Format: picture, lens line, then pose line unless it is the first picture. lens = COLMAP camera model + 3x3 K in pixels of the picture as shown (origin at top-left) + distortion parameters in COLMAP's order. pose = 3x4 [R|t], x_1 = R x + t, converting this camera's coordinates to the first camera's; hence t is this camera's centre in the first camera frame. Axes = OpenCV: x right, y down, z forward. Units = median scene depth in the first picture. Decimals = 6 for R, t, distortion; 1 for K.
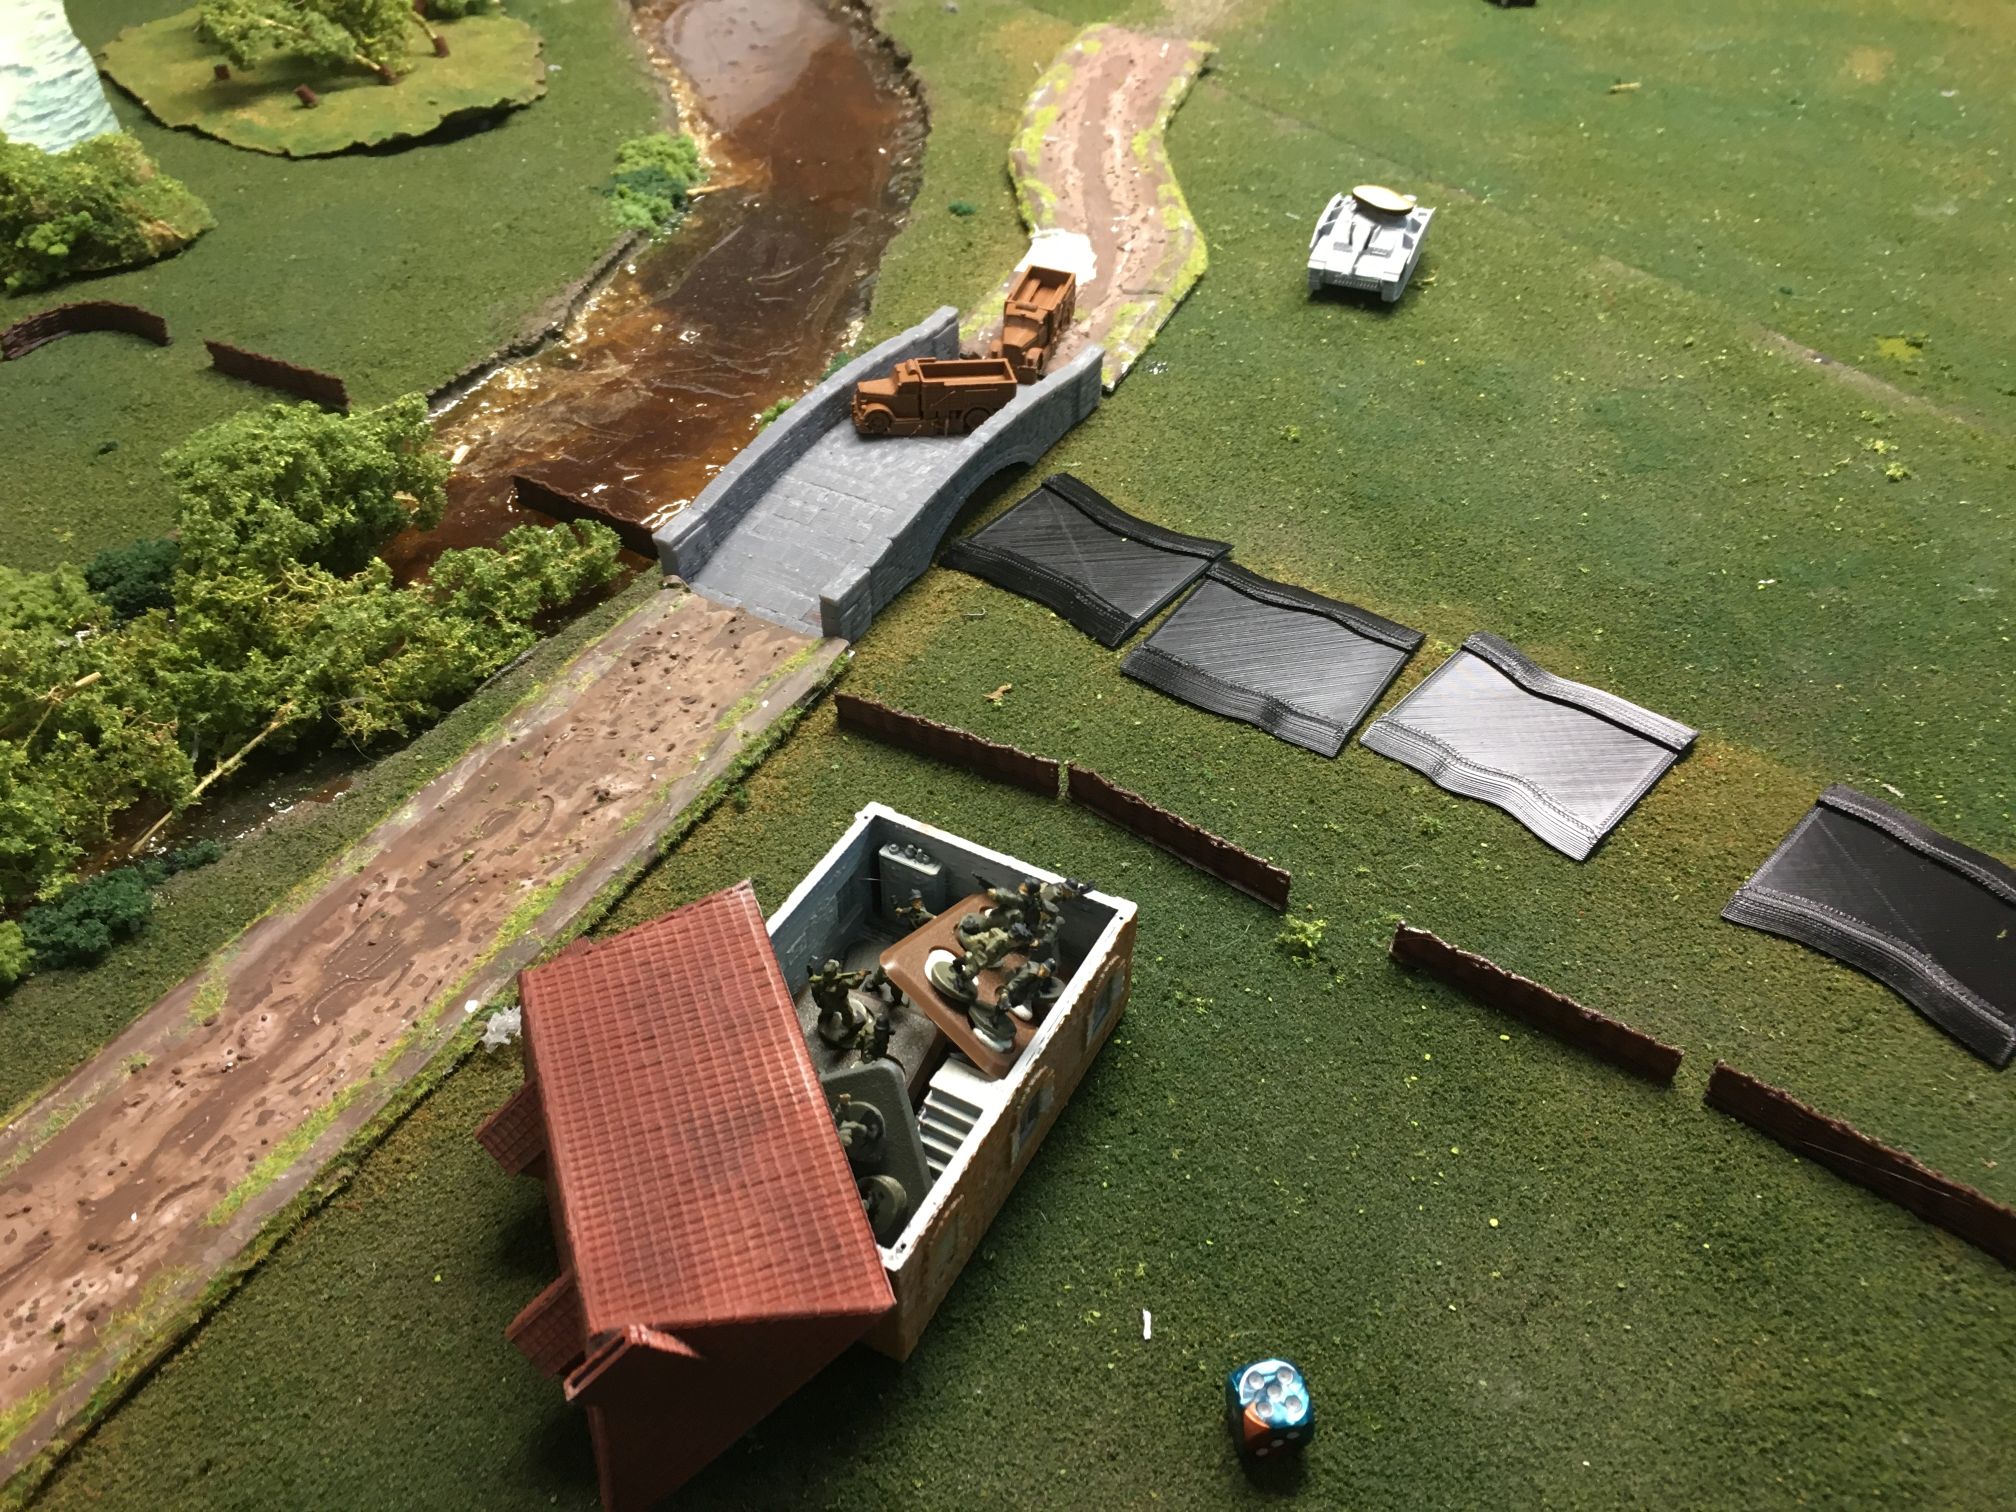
lens RADIAL K [[1715.5, 0, 1012.2], [0, 1715.5, 746.5], [0, 0, 1]] dist [0.070463, -0.092416]
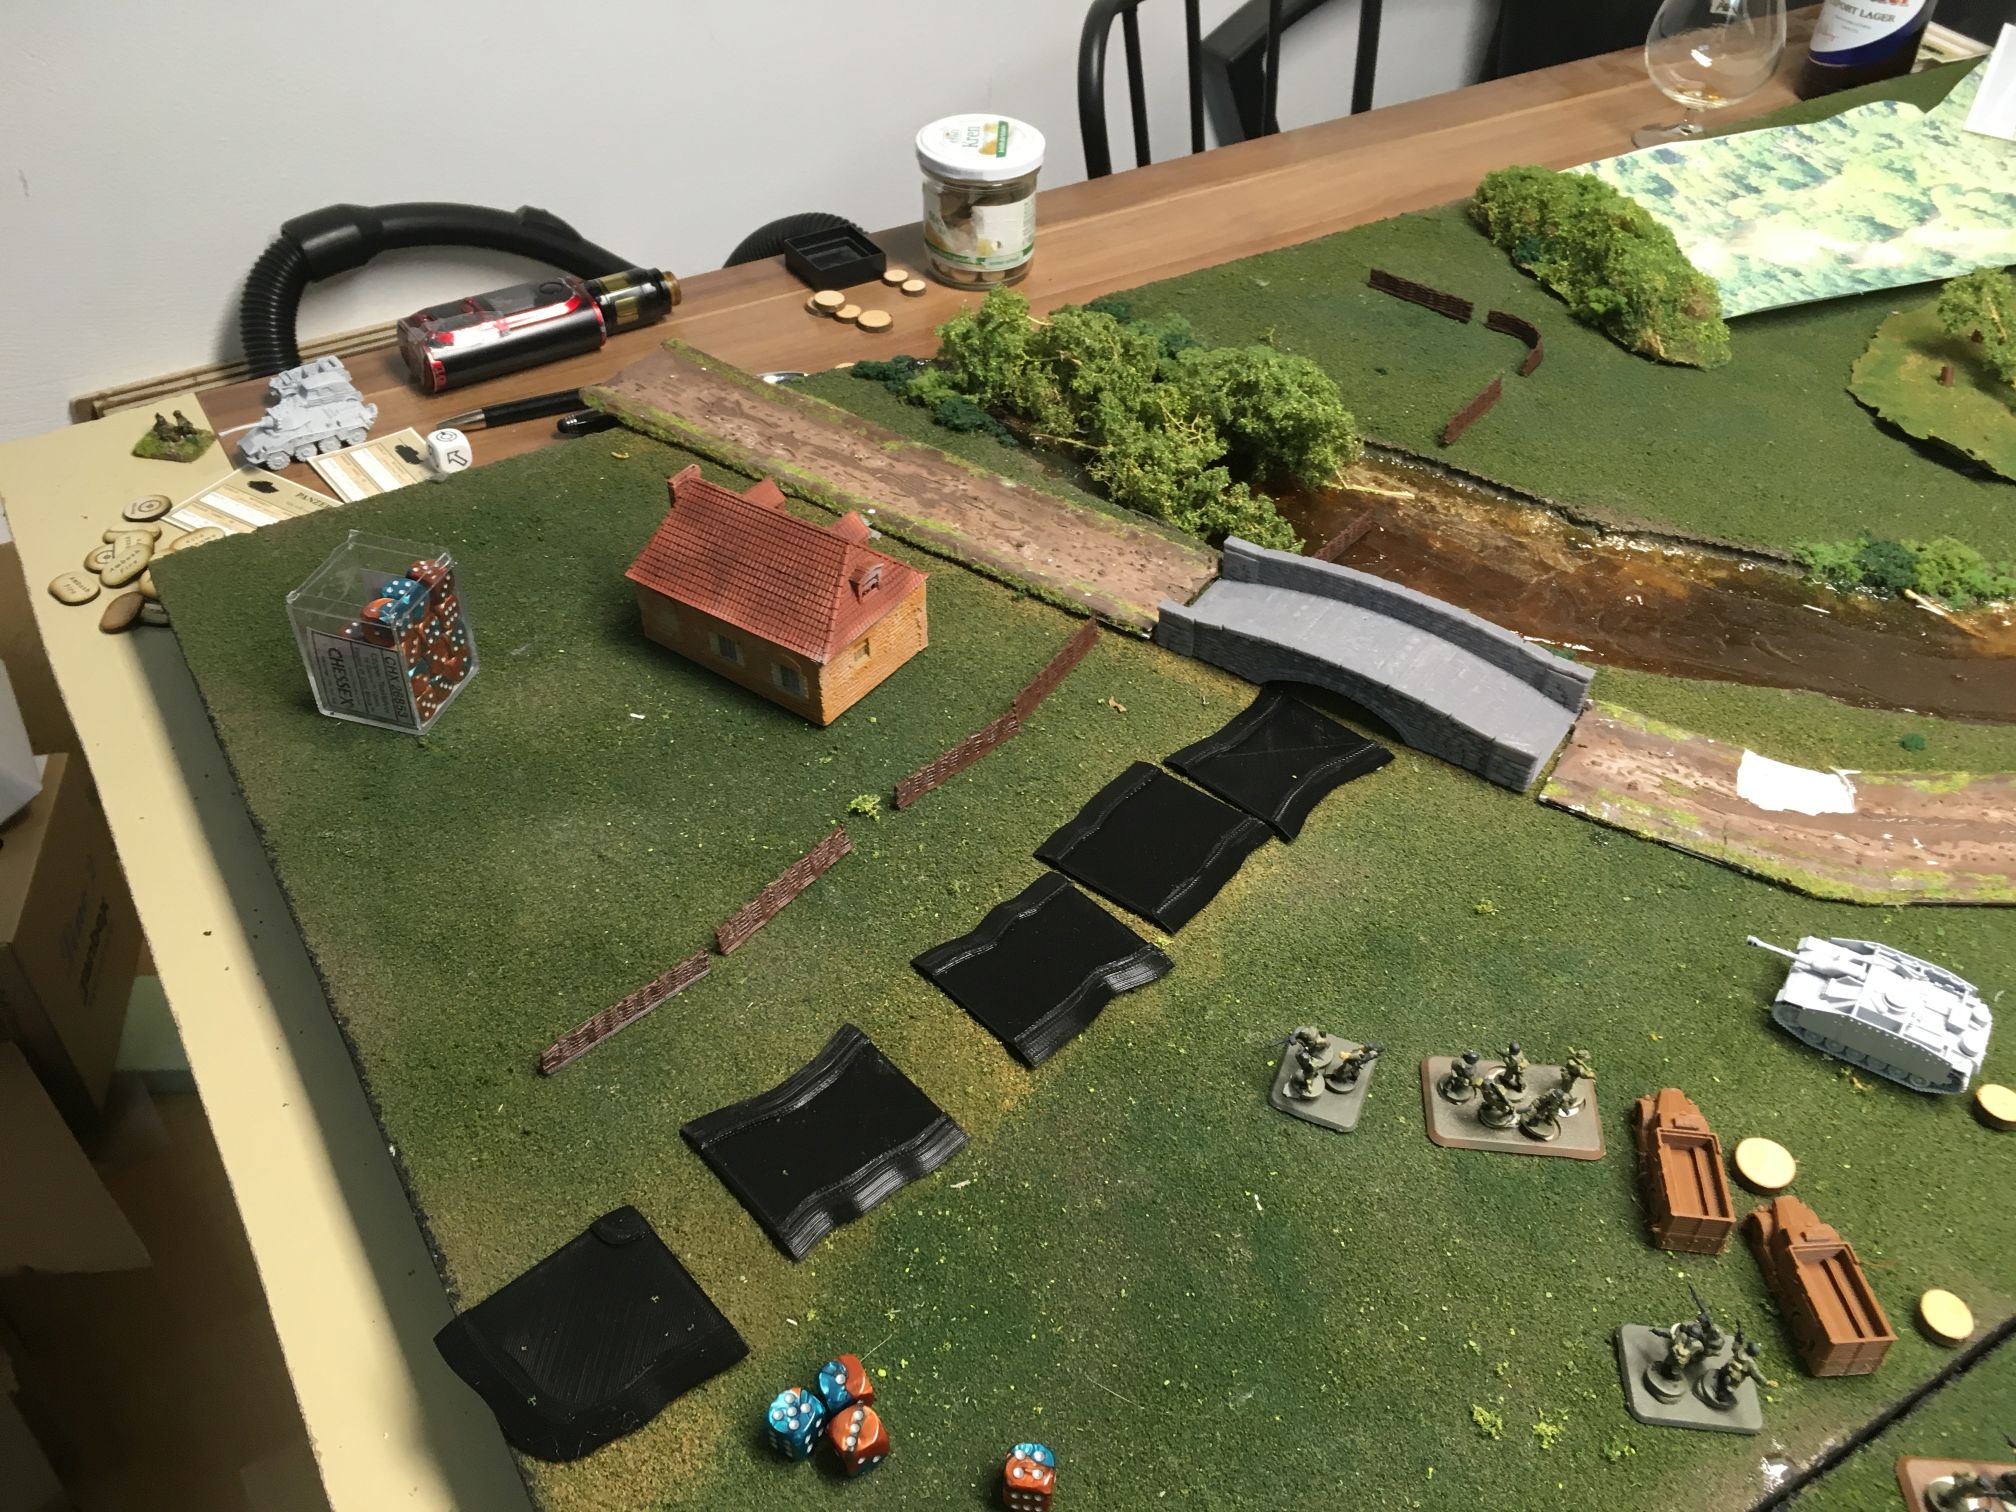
lens RADIAL K [[1717.5, 0, 1005.7], [0, 1717.5, 746.6], [0, 0, 1]] dist [0.077295, -0.094992]
pose [[-0.096294, 0.653028, -0.751187, 0.894949], [-0.673258, 0.513125, 0.532378, -0.580607], [0.733111, 0.557008, 0.390245, 0.299906]]
